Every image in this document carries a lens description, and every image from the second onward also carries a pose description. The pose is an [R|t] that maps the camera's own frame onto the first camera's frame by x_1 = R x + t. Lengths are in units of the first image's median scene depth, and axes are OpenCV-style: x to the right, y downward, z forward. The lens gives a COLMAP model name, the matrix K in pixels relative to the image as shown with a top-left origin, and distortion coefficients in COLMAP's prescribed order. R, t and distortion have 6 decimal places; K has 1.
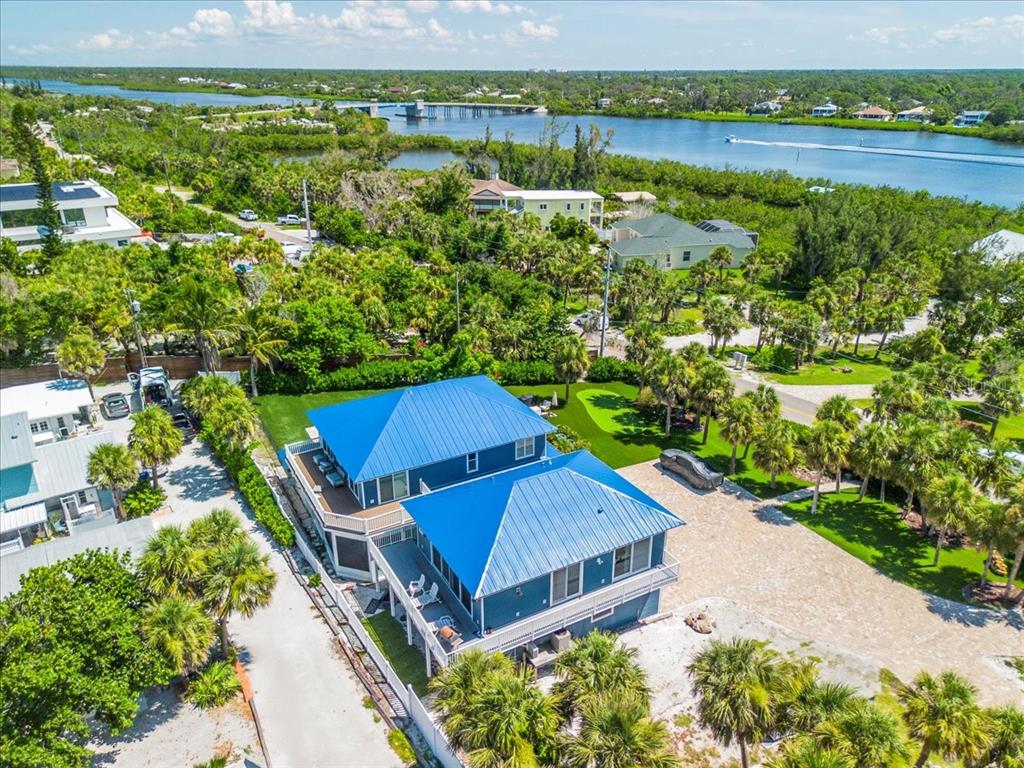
lens RADIAL K [[729.1, 0, 512.0], [0, 729.1, 384.0], [0, 0, 1]] dist [0.000762, 0.000107]
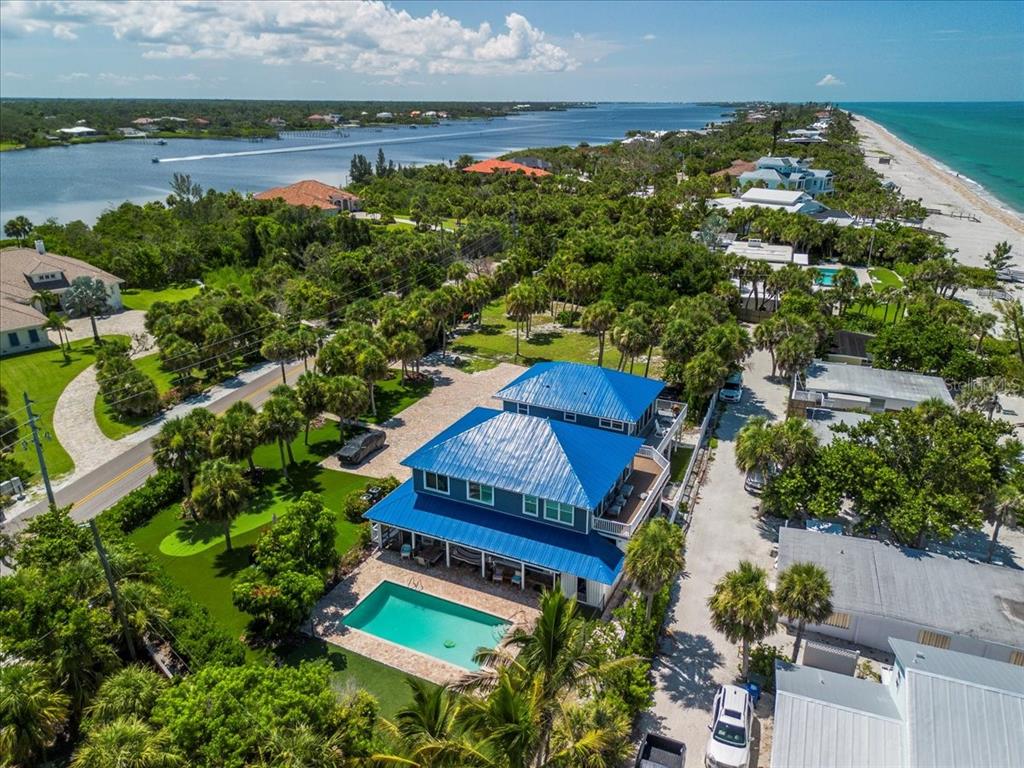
lens RADIAL K [[729.1, 0, 512.0], [0, 729.1, 384.0], [0, 0, 1]] dist [0.000762, 0.000107]
pose [[-0.572470, -0.293029, 0.765775, -0.823799], [0.317657, 0.781754, 0.536614, -0.556877], [-0.755891, 0.550449, -0.354449, 1.265248]]
